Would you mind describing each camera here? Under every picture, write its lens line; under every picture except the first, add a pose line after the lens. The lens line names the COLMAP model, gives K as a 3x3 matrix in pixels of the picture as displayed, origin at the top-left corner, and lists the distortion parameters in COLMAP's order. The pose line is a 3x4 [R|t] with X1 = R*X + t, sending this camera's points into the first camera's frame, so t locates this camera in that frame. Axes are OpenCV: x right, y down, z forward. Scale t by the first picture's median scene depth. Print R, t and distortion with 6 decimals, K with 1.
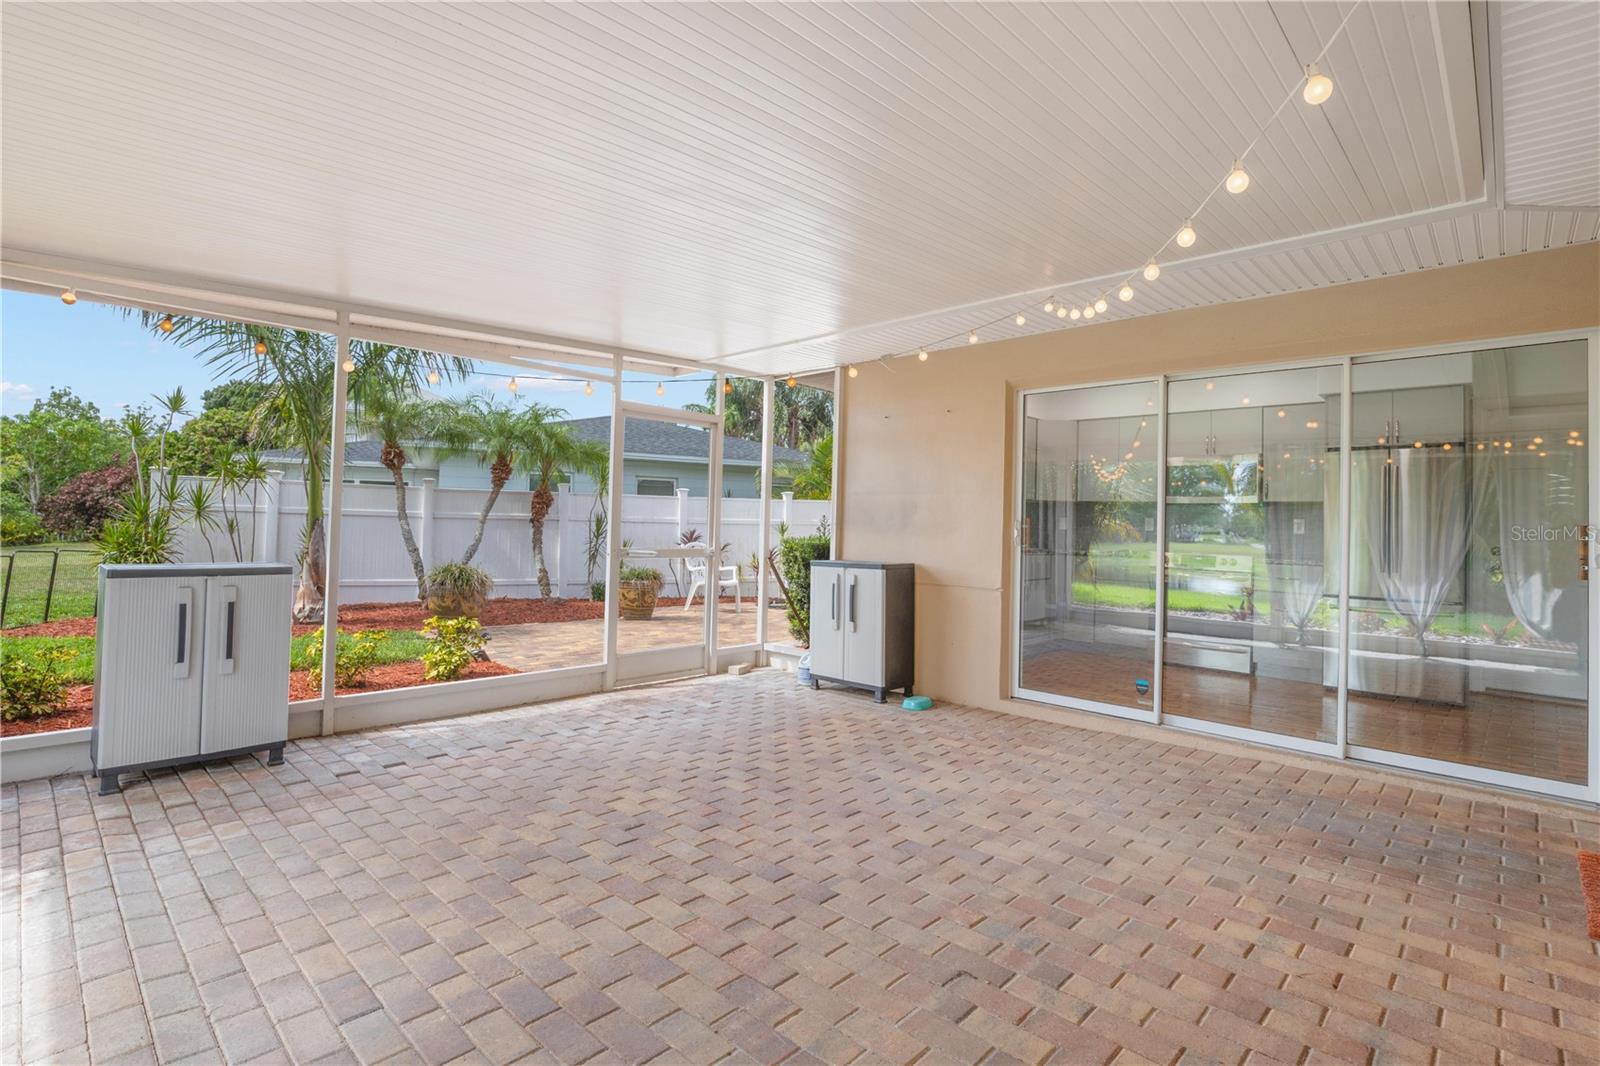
lens RADIAL K [[733.5, 0, 786.1], [0, 733.5, 517.7], [0, 0, 1]] dist [0.016921, -0.000275]
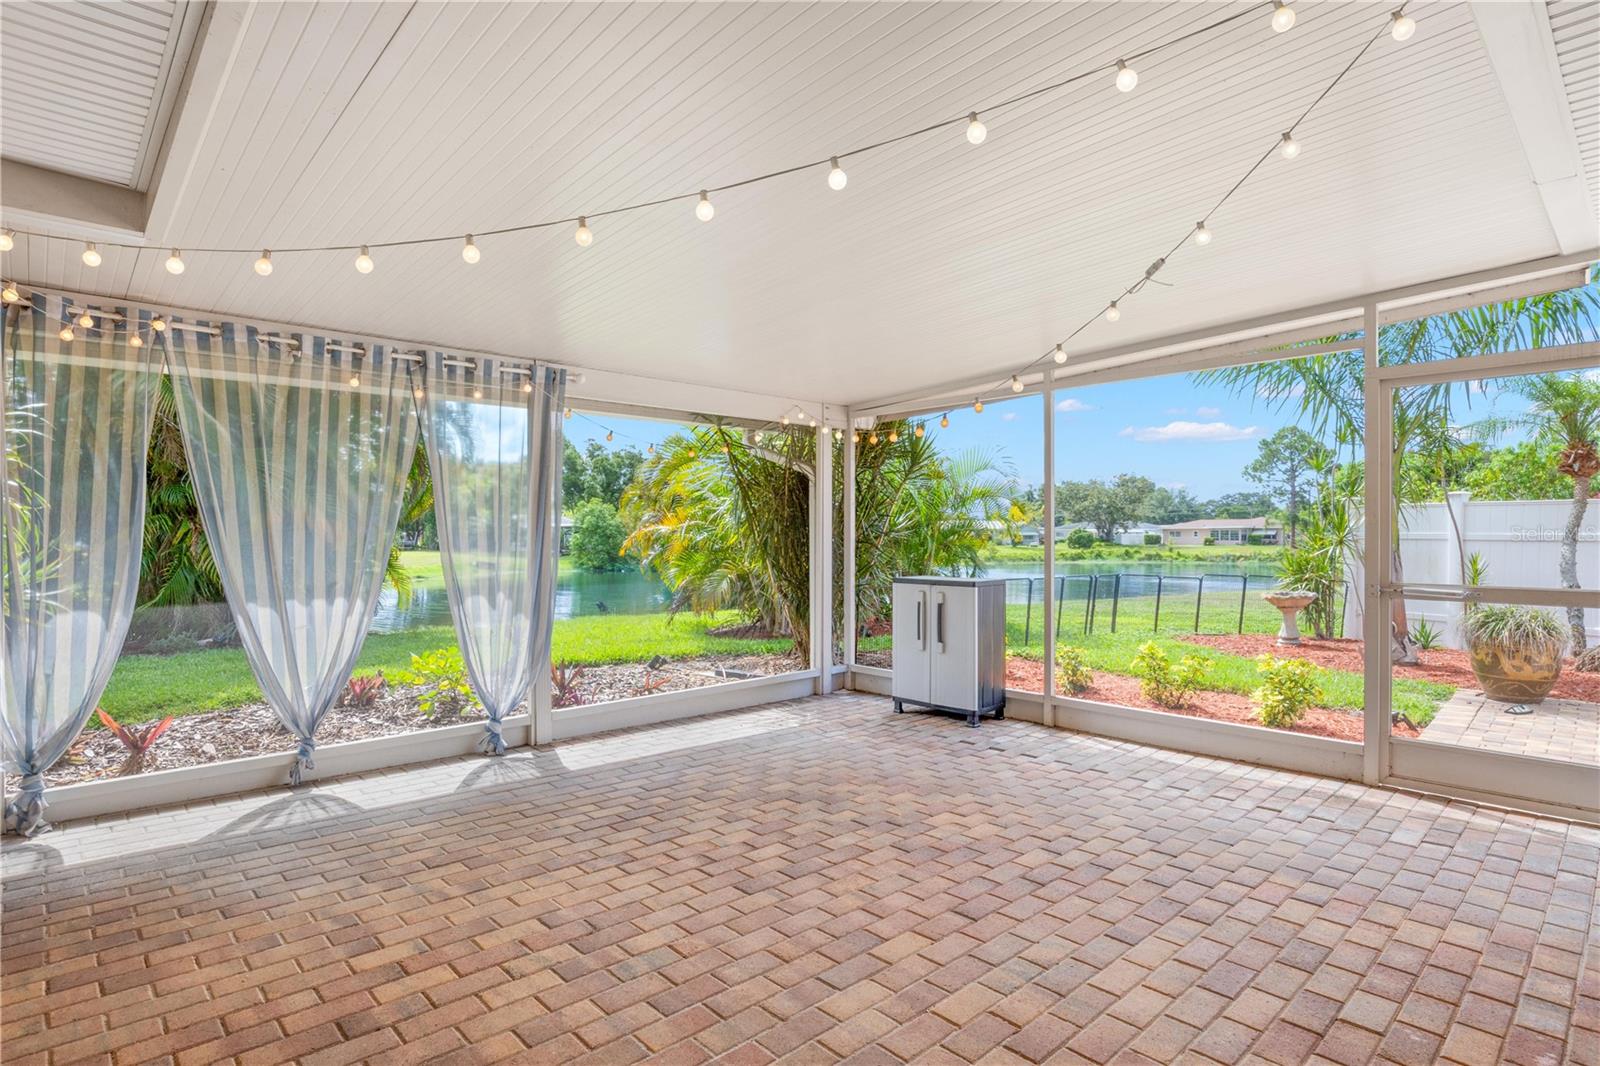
lens RADIAL K [[816.3, 0, 782.7], [0, 816.3, 532.6], [0, 0, 1]] dist [0.007424, 0.000476]
pose [[-0.052071, -0.043269, -0.997706, 1.005842], [0.013983, 0.998931, -0.044052, 0.052827], [0.998545, -0.016245, -0.051410, 0.921239]]
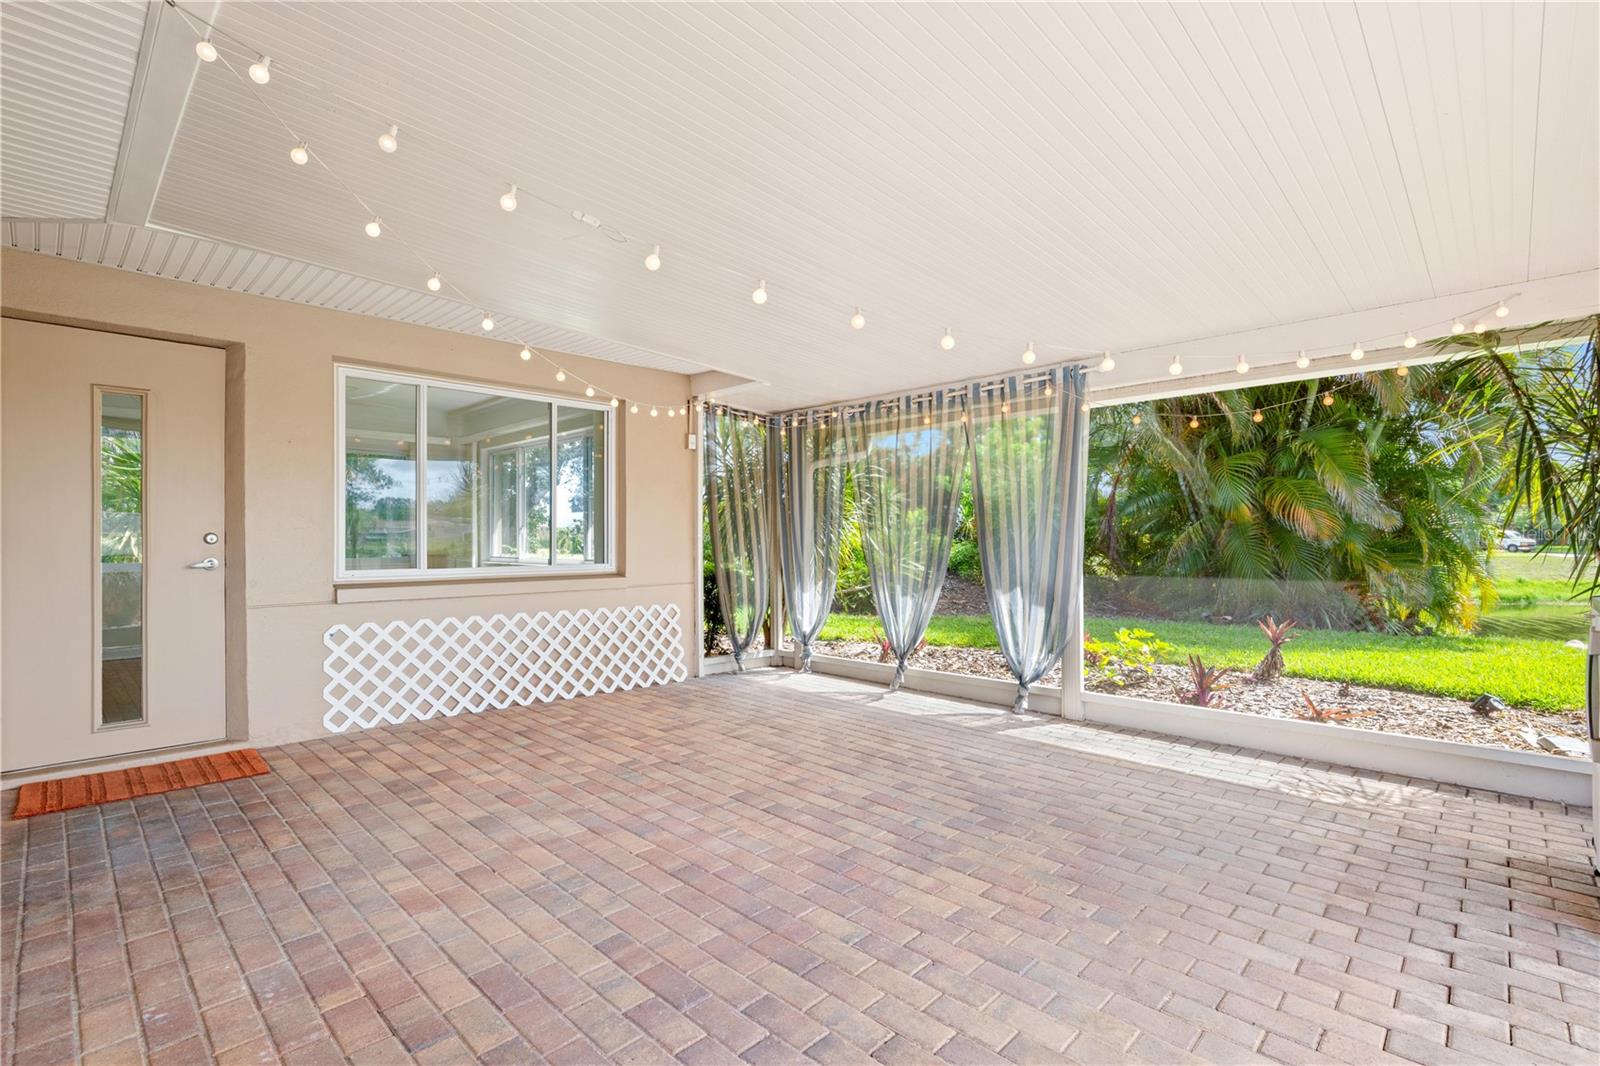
lens RADIAL K [[733.5, 0, 792.9], [0, 733.5, 540.3], [0, 0, 1]] dist [0.016921, -0.000275]
pose [[-0.999835, -0.018111, 0.001349, -0.034159], [-0.018125, 0.999777, -0.010871, 0.041927], [-0.001152, -0.010894, -0.999940, 1.960993]]
